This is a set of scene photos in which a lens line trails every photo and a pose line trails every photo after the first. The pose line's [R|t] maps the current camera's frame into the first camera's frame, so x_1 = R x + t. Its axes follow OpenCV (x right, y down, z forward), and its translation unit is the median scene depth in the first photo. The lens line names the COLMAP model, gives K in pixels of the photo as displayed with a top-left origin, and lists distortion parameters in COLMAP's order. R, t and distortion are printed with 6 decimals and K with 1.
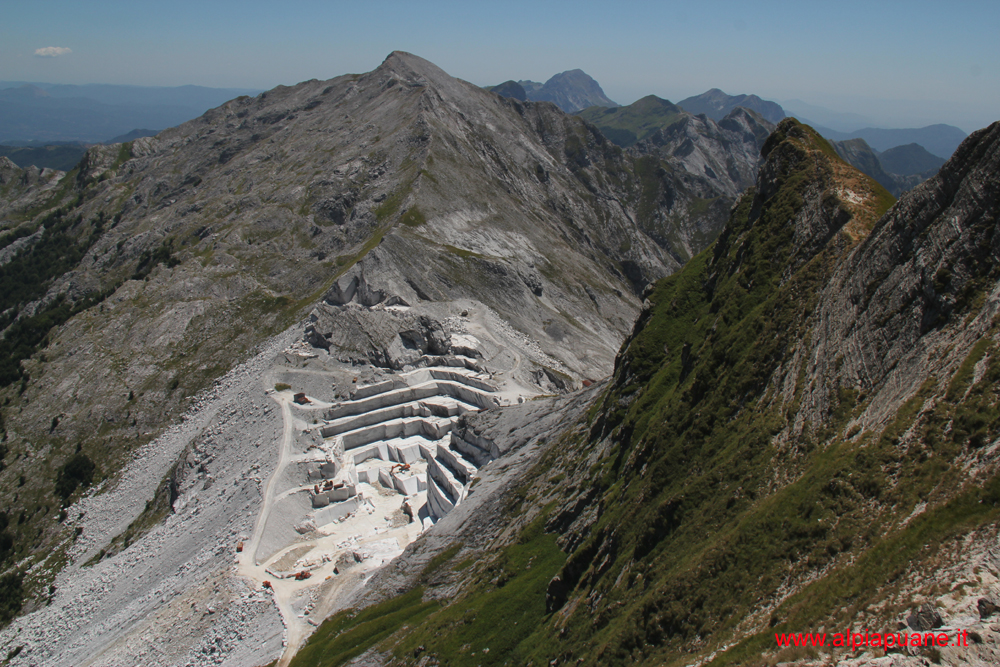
lens RADIAL K [[847.4, 0, 497.9], [0, 847.4, 310.6], [0, 0, 1]] dist [-0.192137, 0.187652]
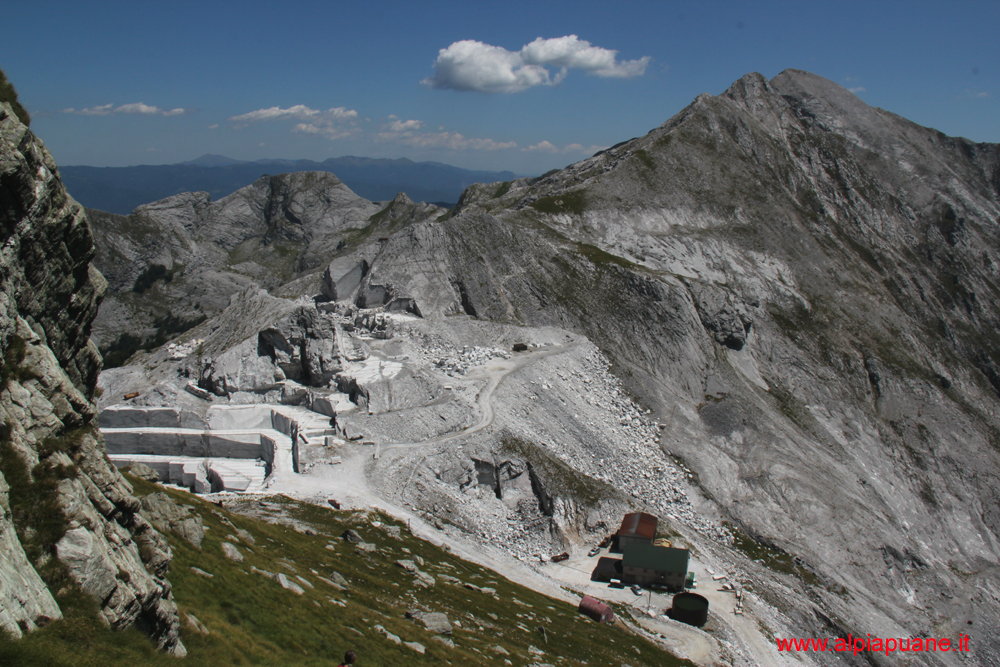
lens RADIAL K [[848.1, 0, 499.8], [0, 848.1, 317.2], [0, 0, 1]] dist [-0.191681, 0.188586]
pose [[0.815687, 0.101048, -0.569601, 0.221635], [-0.165348, 0.984274, -0.062173, 0.018049], [0.554360, 0.144896, 0.819567, 0.476774]]
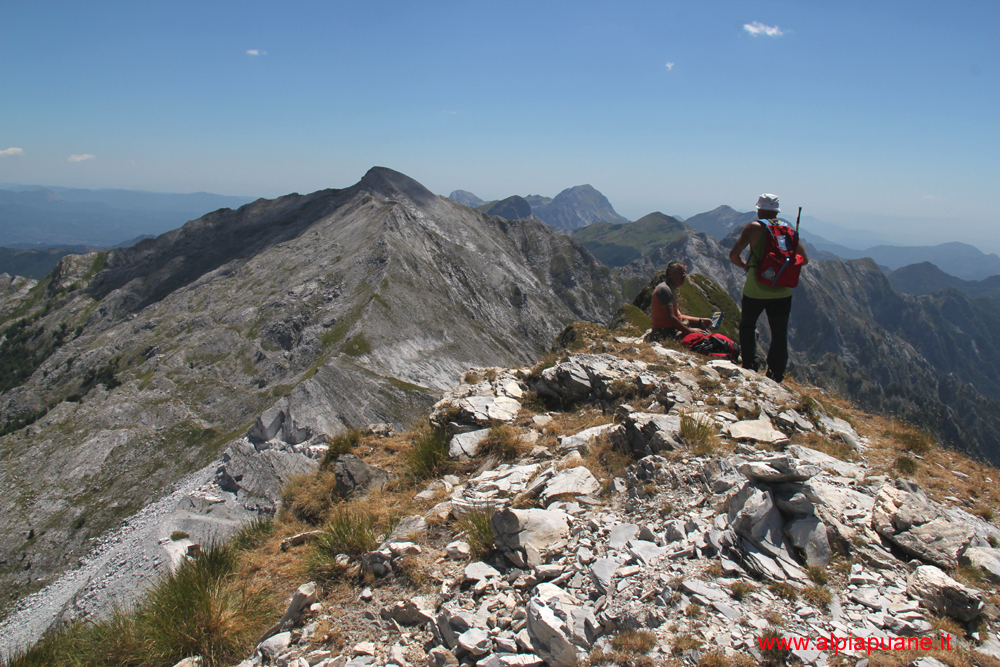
lens RADIAL K [[862.4, 0, 495.6], [0, 862.4, 319.9], [0, 0, 1]] dist [-0.188044, 0.200009]
pose [[0.999750, 0.017373, -0.014070, 0.065643], [-0.018973, 0.992232, -0.122944, -0.025310], [0.011825, 0.123181, 0.992314, 0.055259]]
